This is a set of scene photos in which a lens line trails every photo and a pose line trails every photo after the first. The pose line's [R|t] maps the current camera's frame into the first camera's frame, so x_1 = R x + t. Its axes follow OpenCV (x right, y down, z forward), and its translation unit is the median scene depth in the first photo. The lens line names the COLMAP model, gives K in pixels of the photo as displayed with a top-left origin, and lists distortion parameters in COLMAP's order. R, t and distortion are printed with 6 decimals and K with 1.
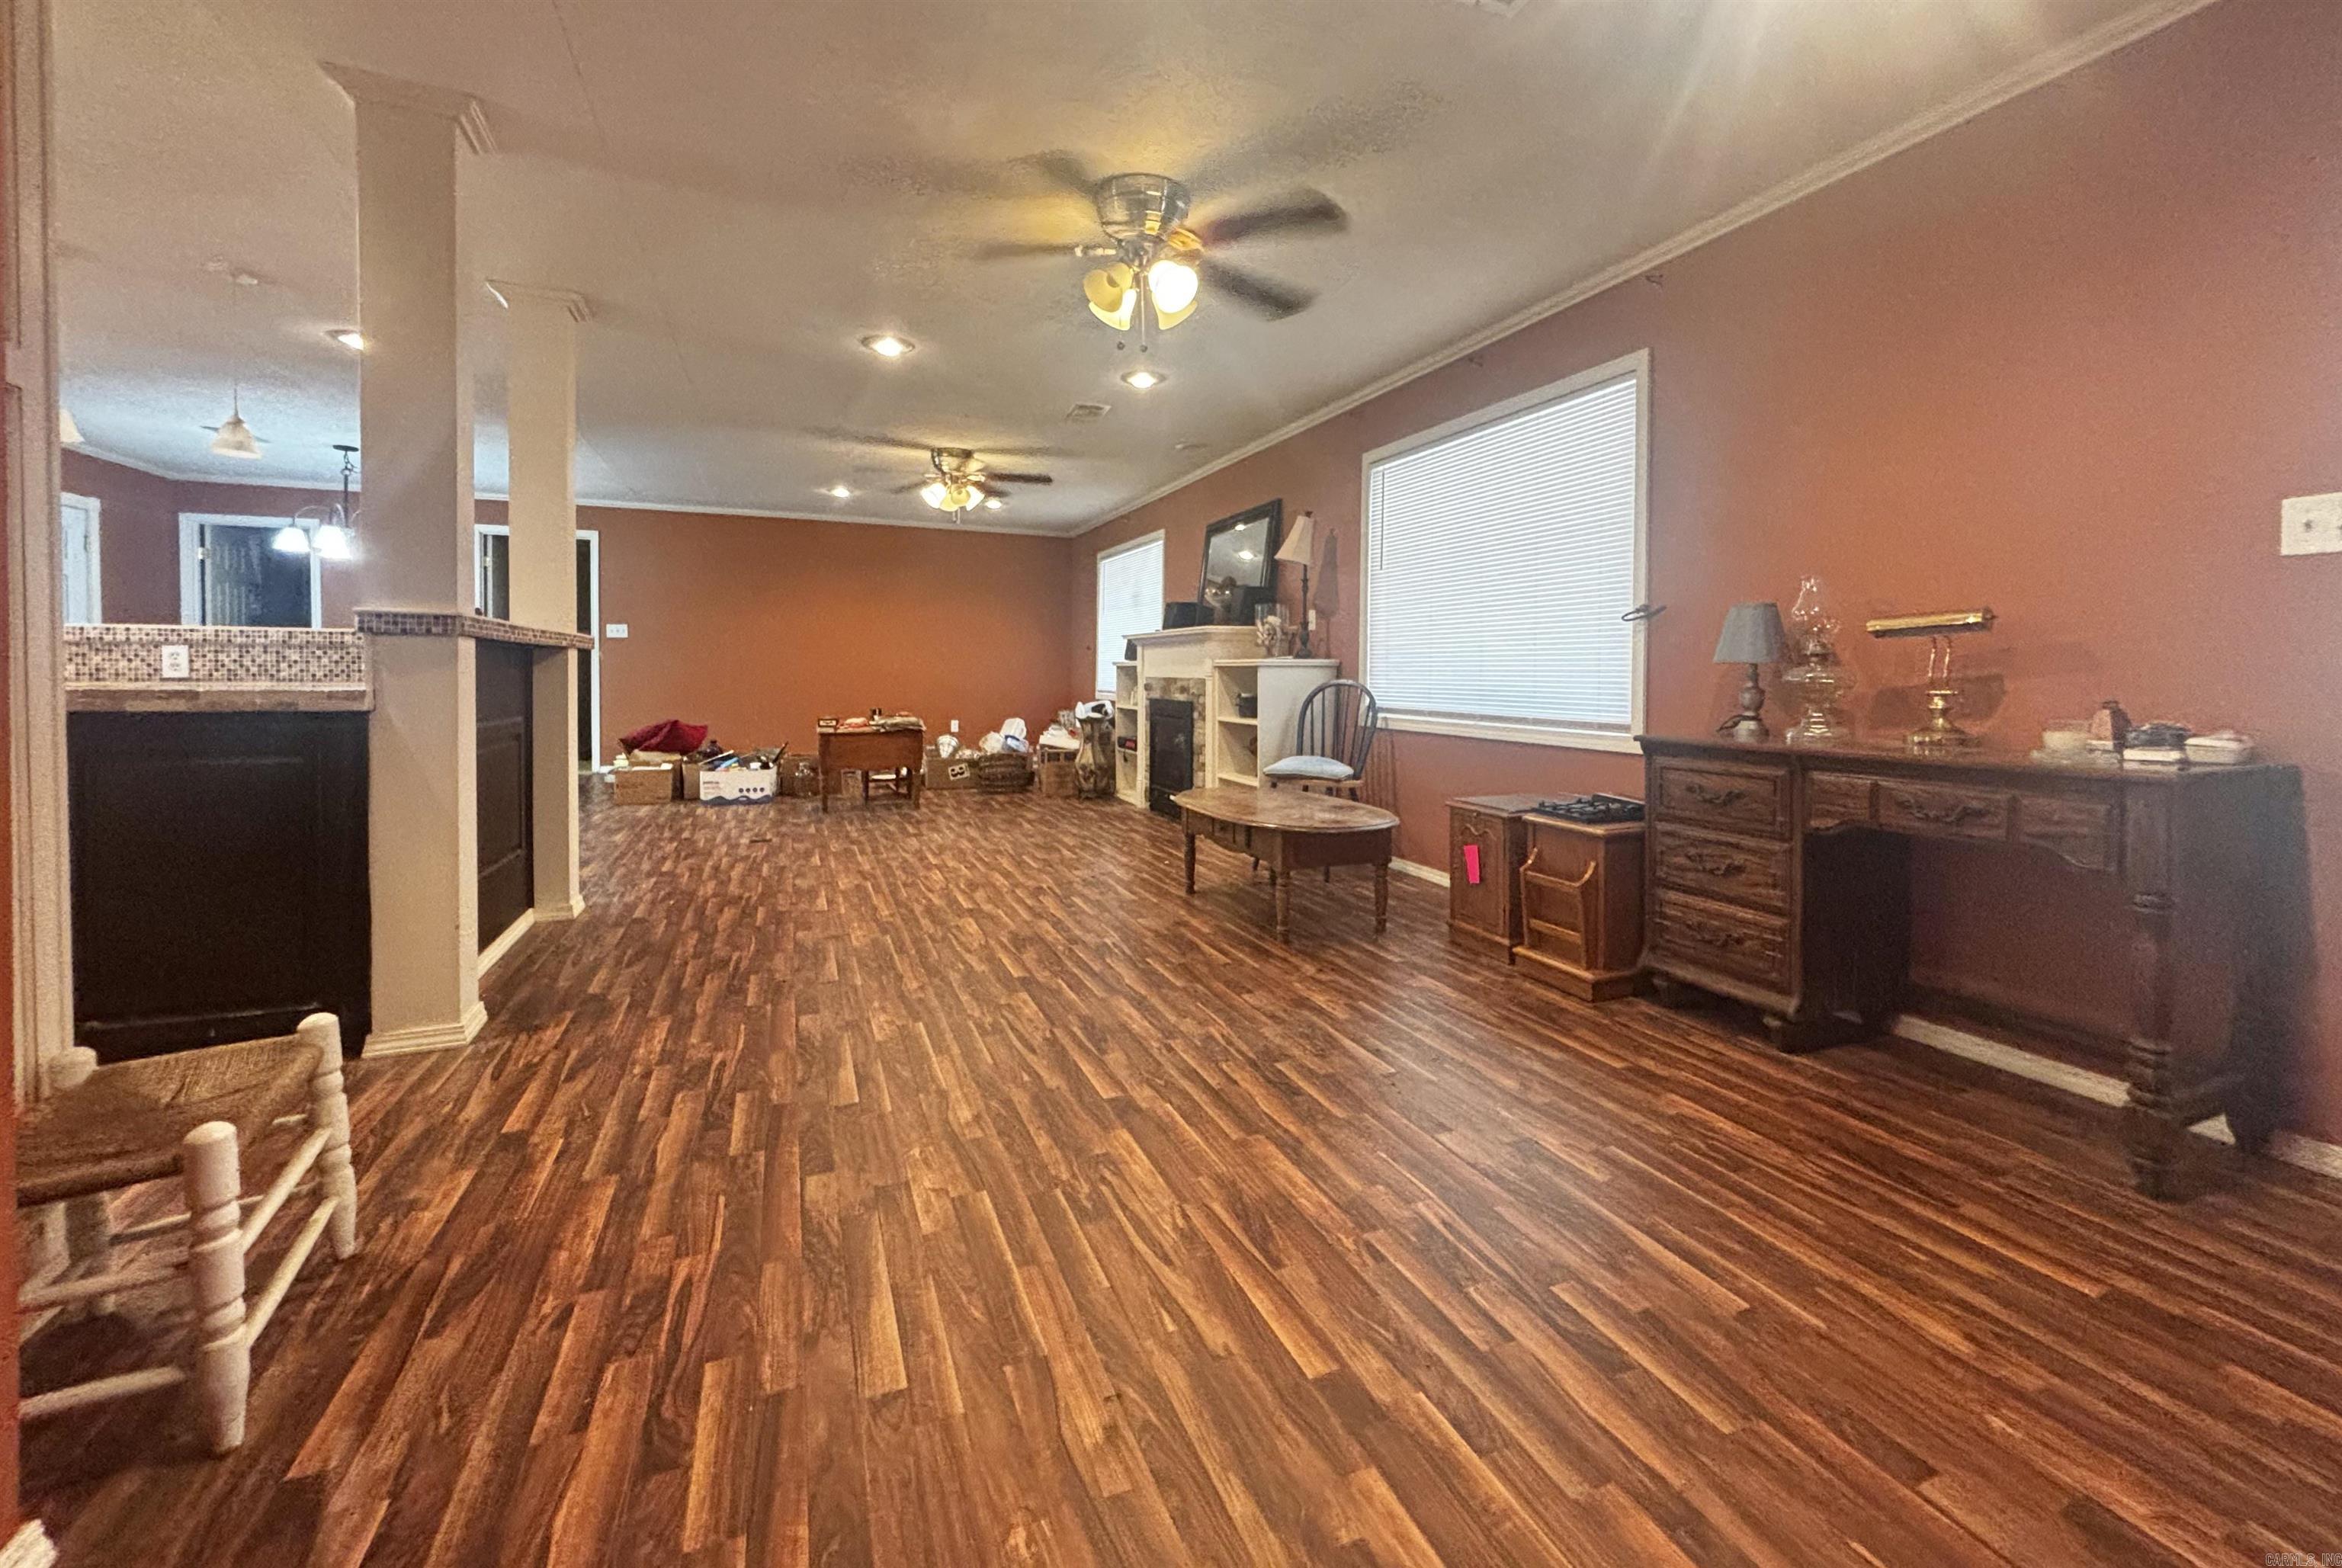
lens RADIAL K [[939.0, 0, 1178.5], [0, 939.0, 692.7], [0, 0, 1]] dist [0.000543, -0.000575]
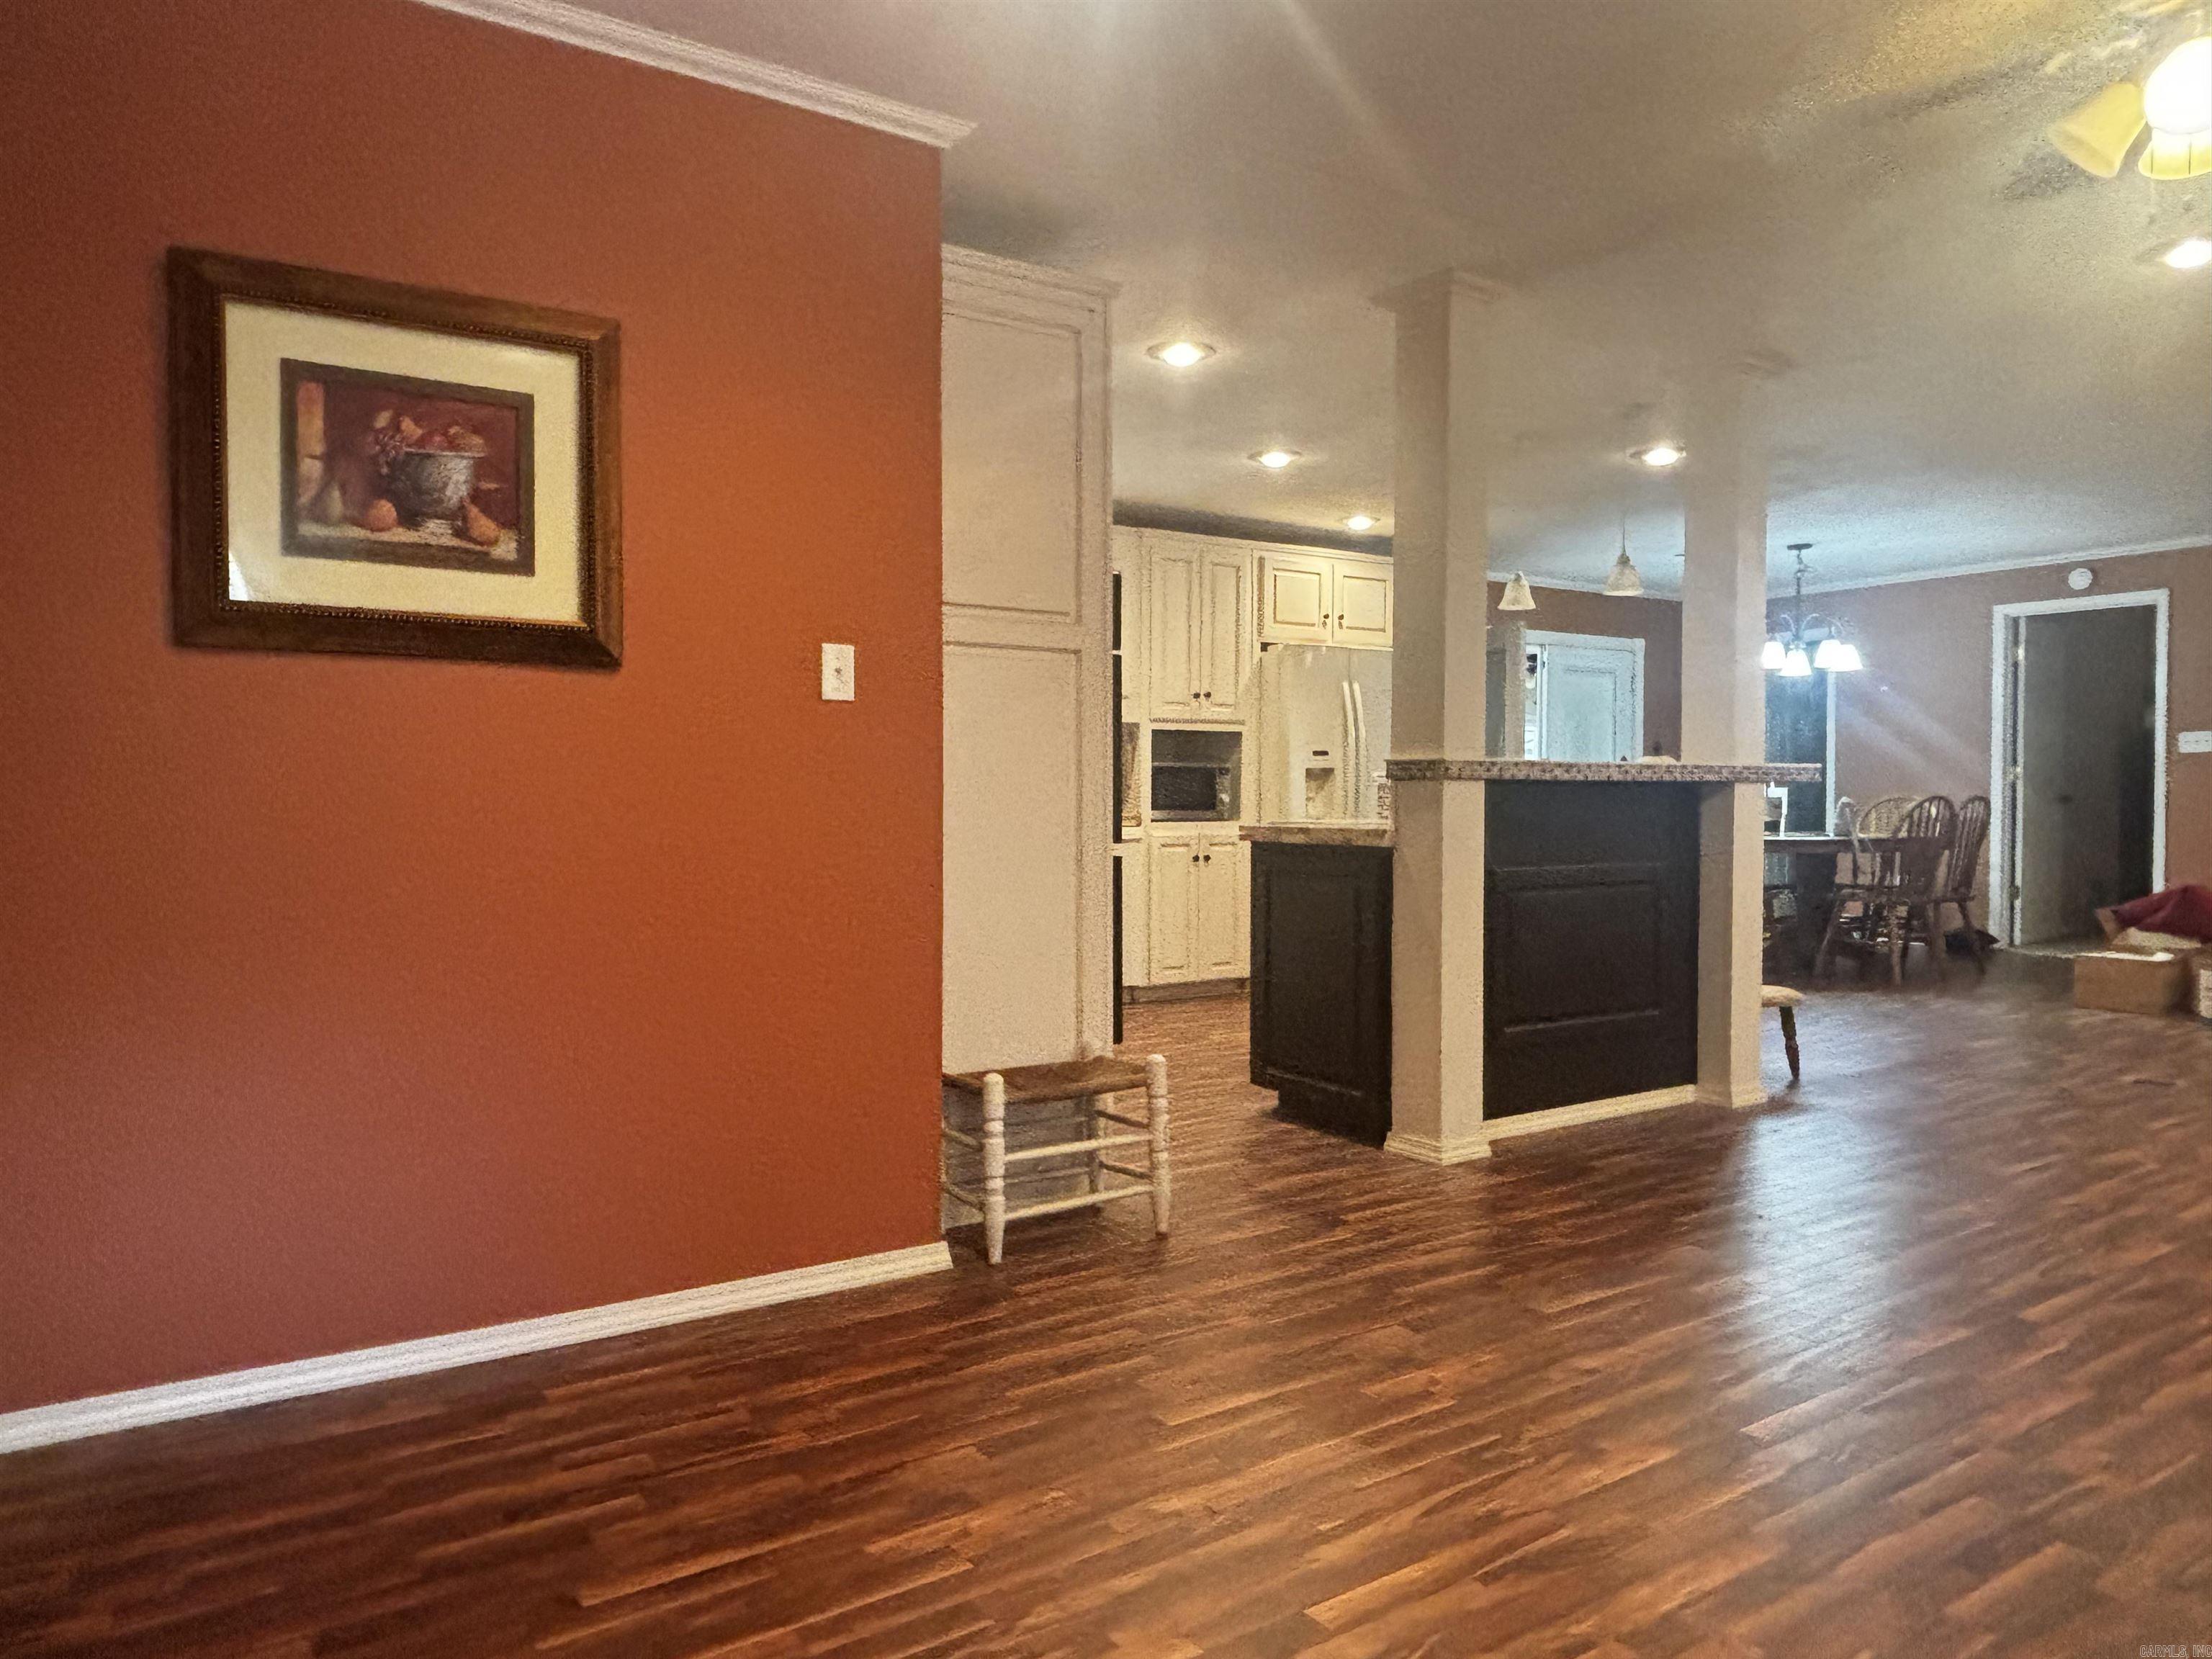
lens RADIAL K [[1481.9, 0, 1099.6], [0, 1481.9, 828.0], [0, 0, 1]] dist [0.028793, -0.052584]
pose [[0.203670, 0.013132, -0.978952, 0.579783], [-0.018044, 0.999791, 0.009657, -0.010445], [0.978873, 0.015697, 0.203864, 0.198028]]
